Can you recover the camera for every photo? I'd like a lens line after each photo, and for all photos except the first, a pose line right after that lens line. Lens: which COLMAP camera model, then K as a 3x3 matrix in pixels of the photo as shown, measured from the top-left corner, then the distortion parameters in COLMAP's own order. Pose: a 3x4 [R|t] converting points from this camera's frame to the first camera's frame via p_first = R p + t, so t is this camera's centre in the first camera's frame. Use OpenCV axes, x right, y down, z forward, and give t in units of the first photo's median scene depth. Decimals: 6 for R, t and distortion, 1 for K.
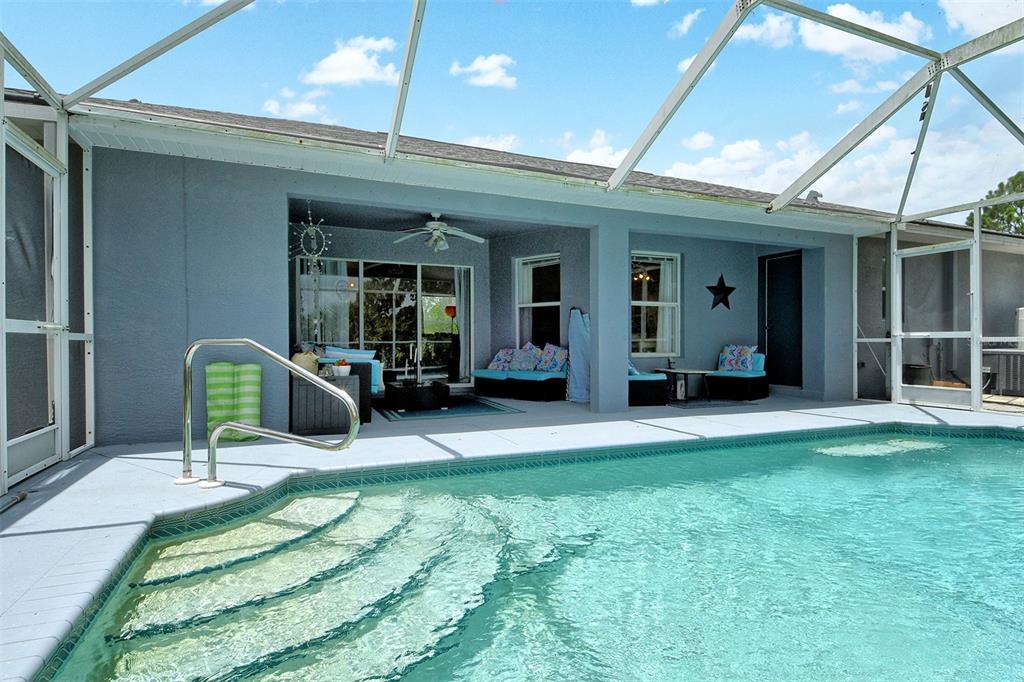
lens RADIAL K [[538.0, 0, 508.2], [0, 538.0, 345.7], [0, 0, 1]] dist [0.026647, -0.014410]
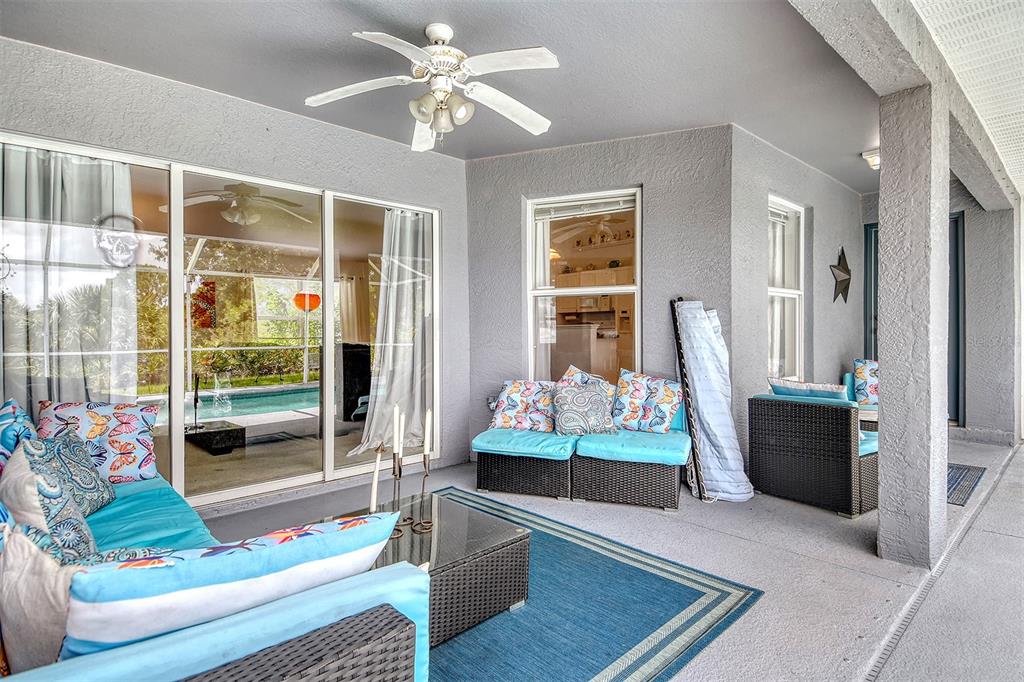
lens RADIAL K [[538.0, 0, 518.1], [0, 538.0, 337.4], [0, 0, 1]] dist [0.026647, -0.014410]
pose [[0.930692, -0.020441, 0.365232, -0.186178], [0.019584, 0.999790, 0.006053, -0.036820], [-0.365279, 0.001519, 0.930897, 0.549340]]
